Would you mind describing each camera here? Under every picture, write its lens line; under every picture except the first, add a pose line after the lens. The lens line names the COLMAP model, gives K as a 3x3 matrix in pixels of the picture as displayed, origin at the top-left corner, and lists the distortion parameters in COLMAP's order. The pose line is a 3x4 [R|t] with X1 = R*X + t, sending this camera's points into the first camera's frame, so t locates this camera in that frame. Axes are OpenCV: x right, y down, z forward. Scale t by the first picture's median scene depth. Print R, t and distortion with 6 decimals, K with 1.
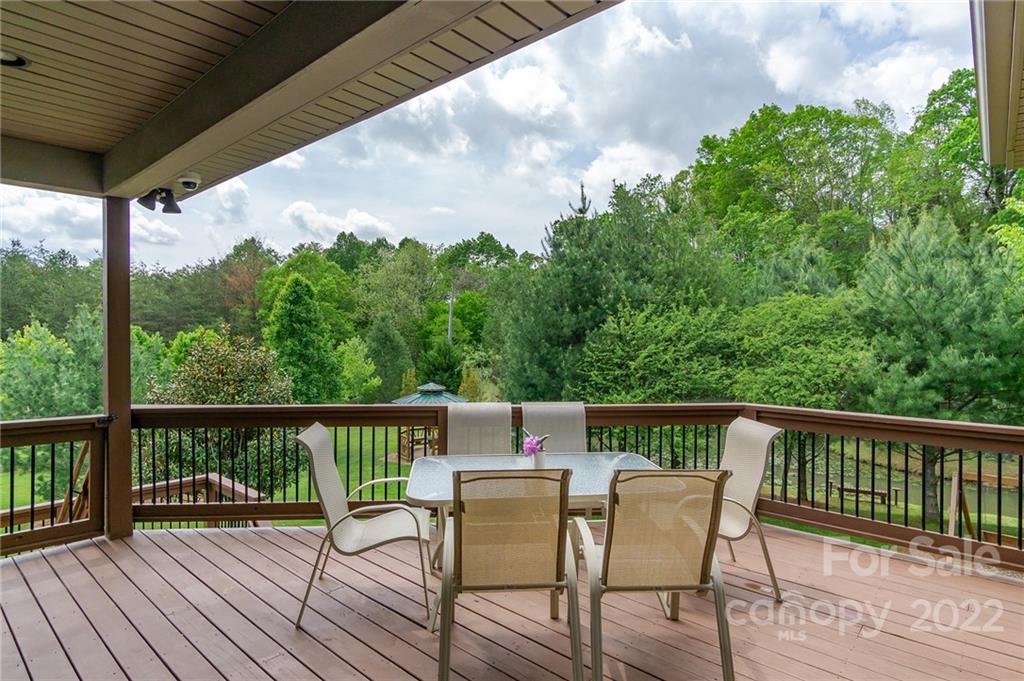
lens RADIAL K [[541.1, 0, 512.0], [0, 541.1, 340.5], [0, 0, 1]] dist [-0.000545, -0.000414]
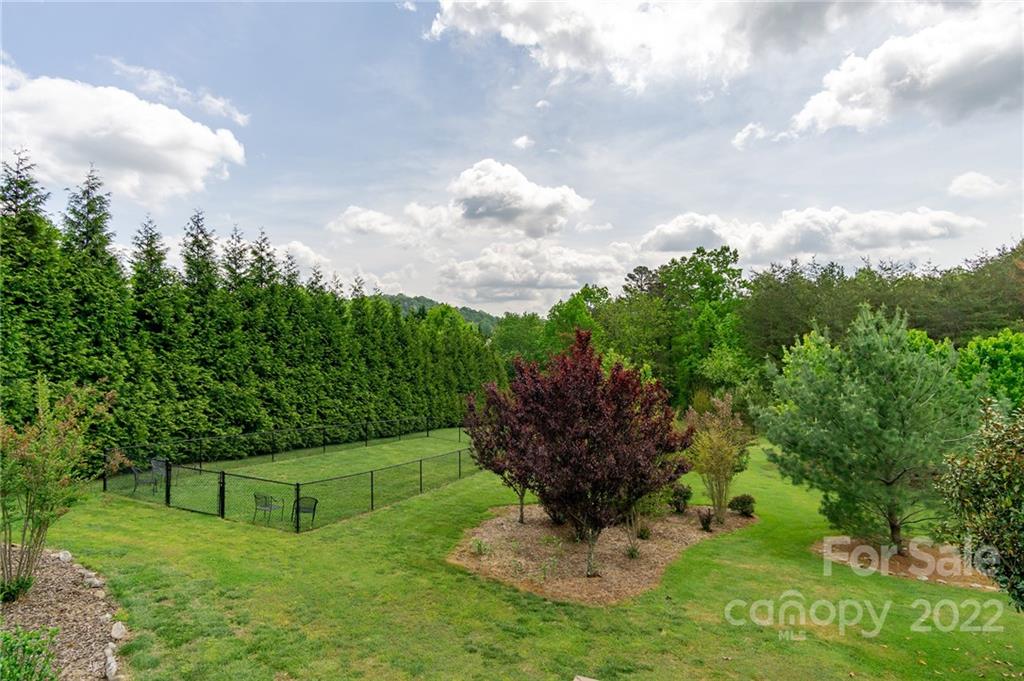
lens RADIAL K [[541.1, 0, 512.0], [0, 541.1, 340.5], [0, 0, 1]] dist [-0.000545, -0.000414]
pose [[0.345414, -0.020555, -0.938225, -0.074553], [-0.001527, 0.999746, -0.022465, 0.004908], [0.938449, 0.009192, 0.345295, 0.071877]]
